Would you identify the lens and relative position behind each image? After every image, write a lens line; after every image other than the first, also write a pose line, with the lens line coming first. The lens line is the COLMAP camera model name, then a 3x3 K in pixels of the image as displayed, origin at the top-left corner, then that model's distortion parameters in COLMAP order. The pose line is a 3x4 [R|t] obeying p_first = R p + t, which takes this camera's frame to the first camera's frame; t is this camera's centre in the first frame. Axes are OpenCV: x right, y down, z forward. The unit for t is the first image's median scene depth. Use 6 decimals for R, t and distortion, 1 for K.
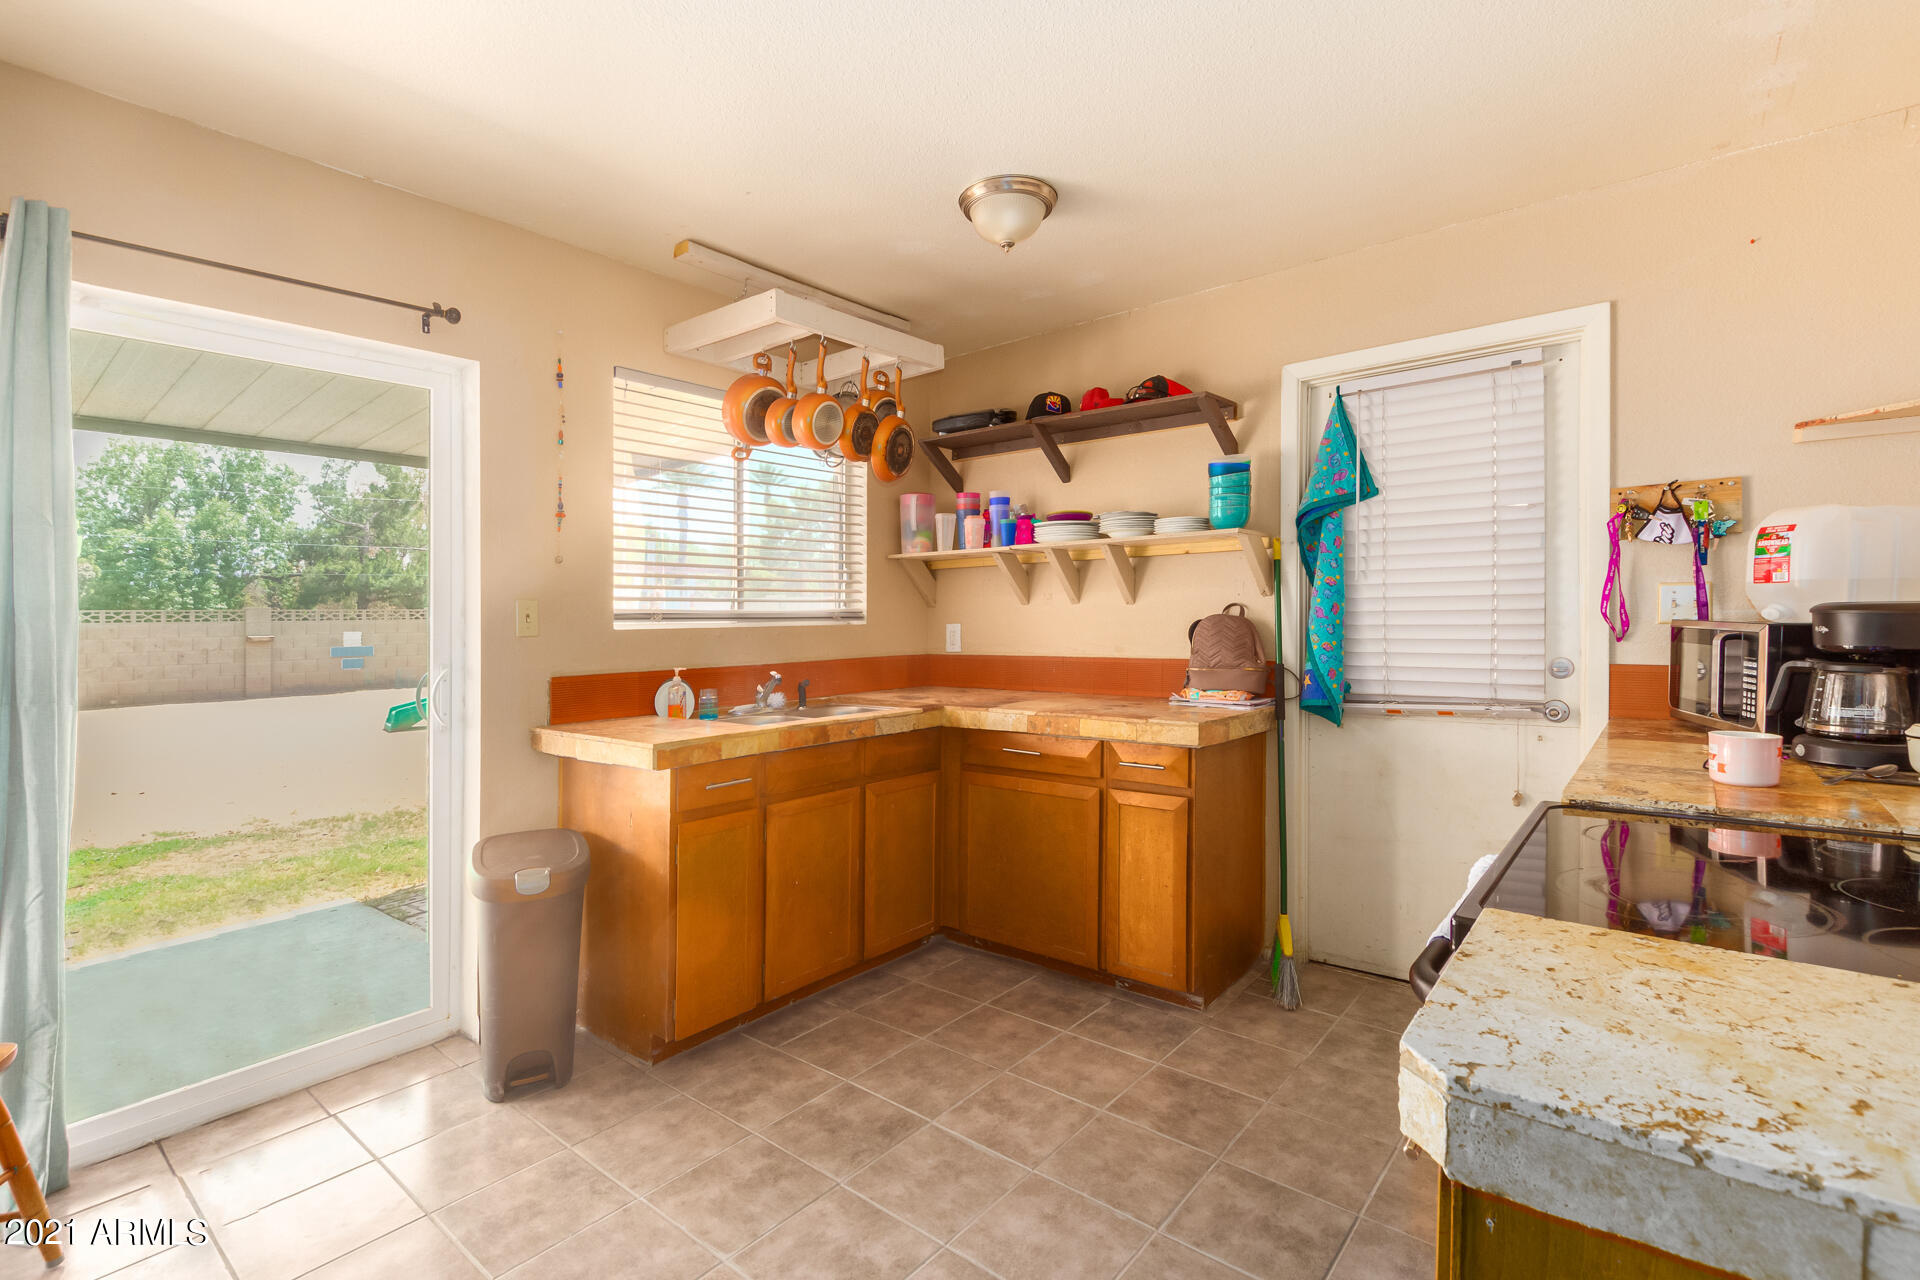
lens RADIAL K [[892.9, 0, 965.6], [0, 892.9, 601.0], [0, 0, 1]] dist [0.012865, -0.003014]
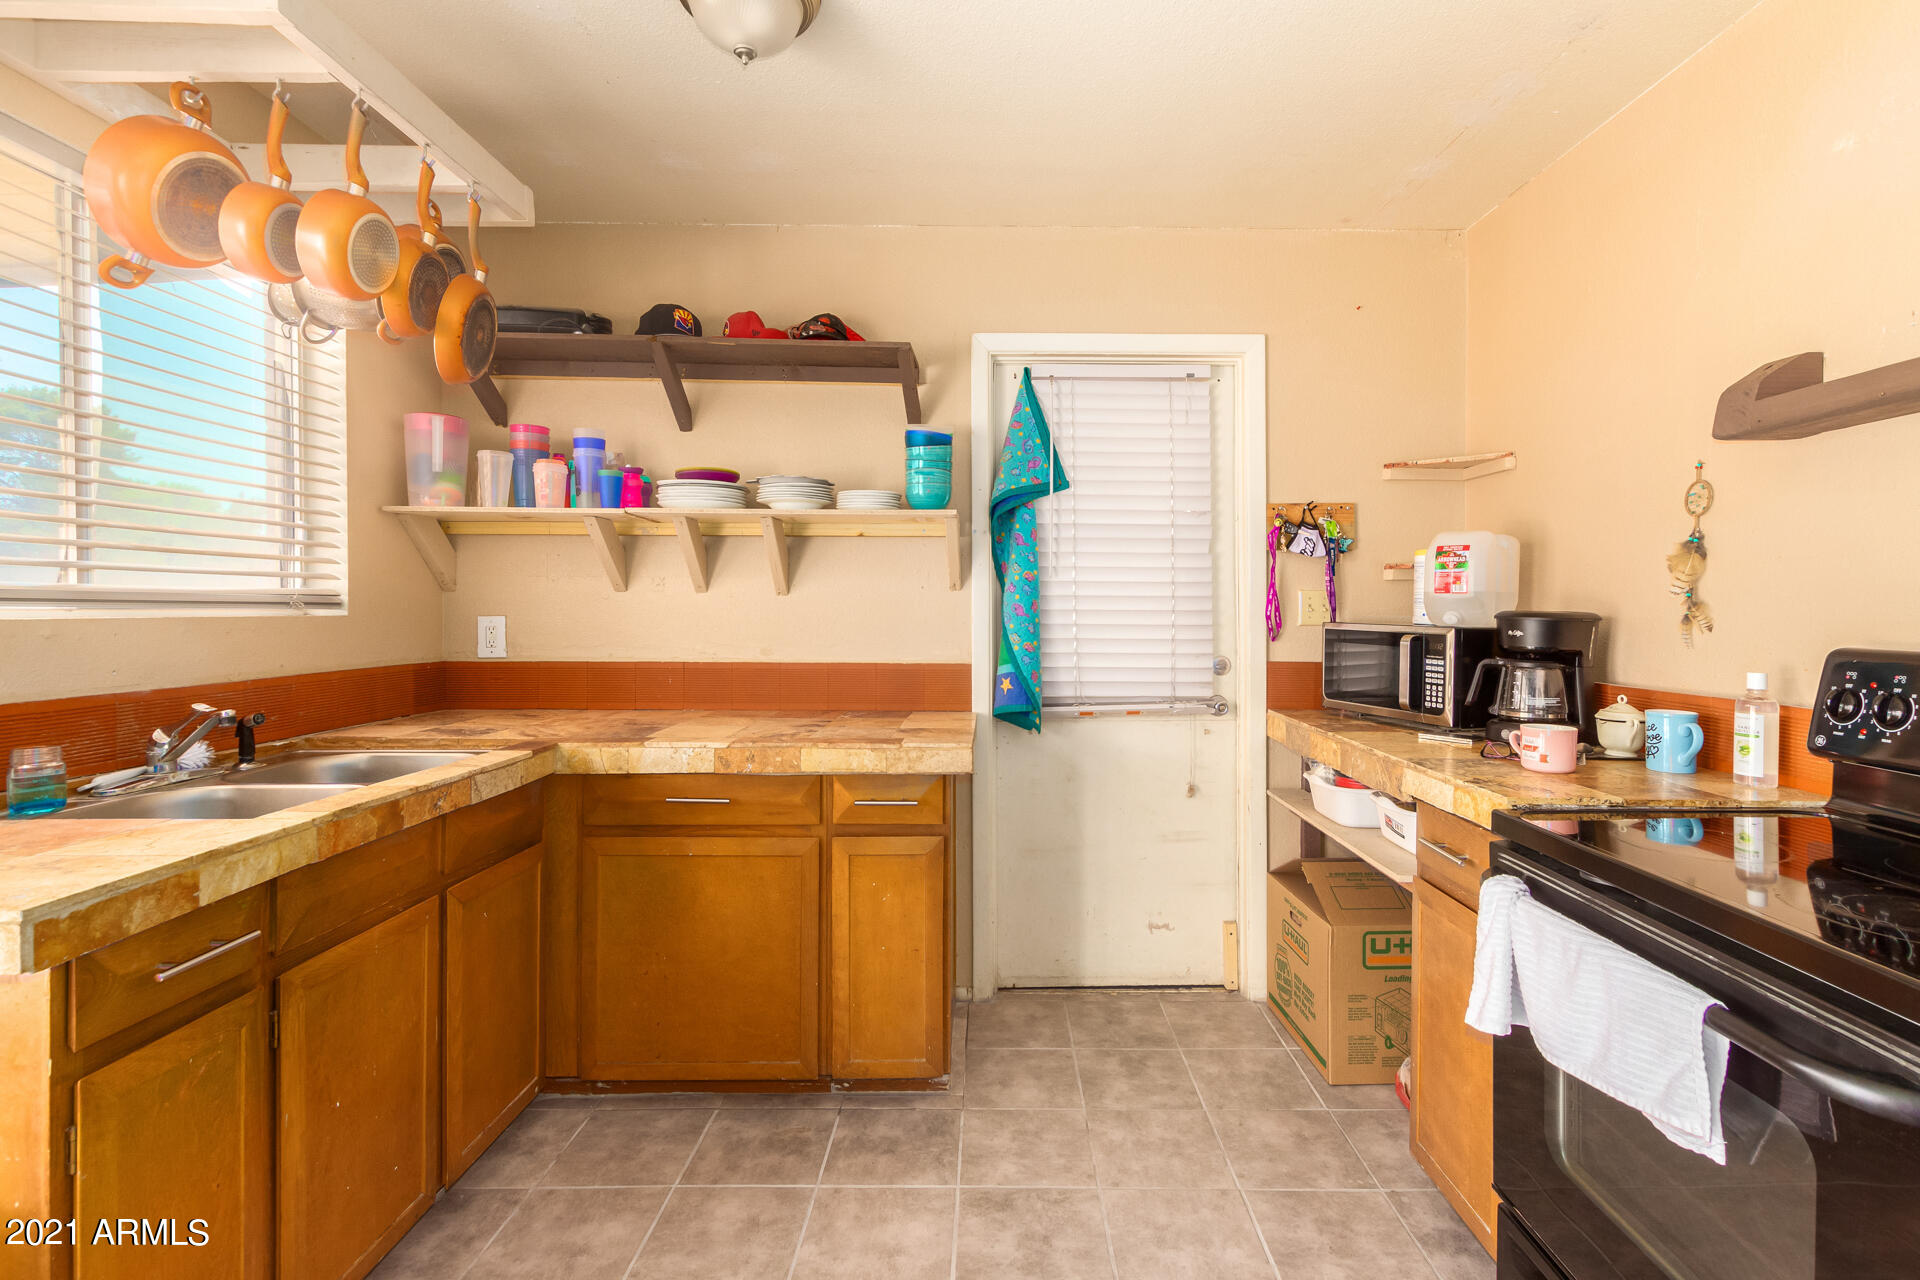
lens RADIAL K [[892.9, 0, 1006.0], [0, 892.9, 615.9], [0, 0, 1]] dist [0.012865, -0.003014]
pose [[0.767332, 0.012838, 0.641122, -0.204292], [-0.028744, 0.999483, 0.014388, 0.006237], [-0.640606, -0.029469, 0.767304, 0.306420]]
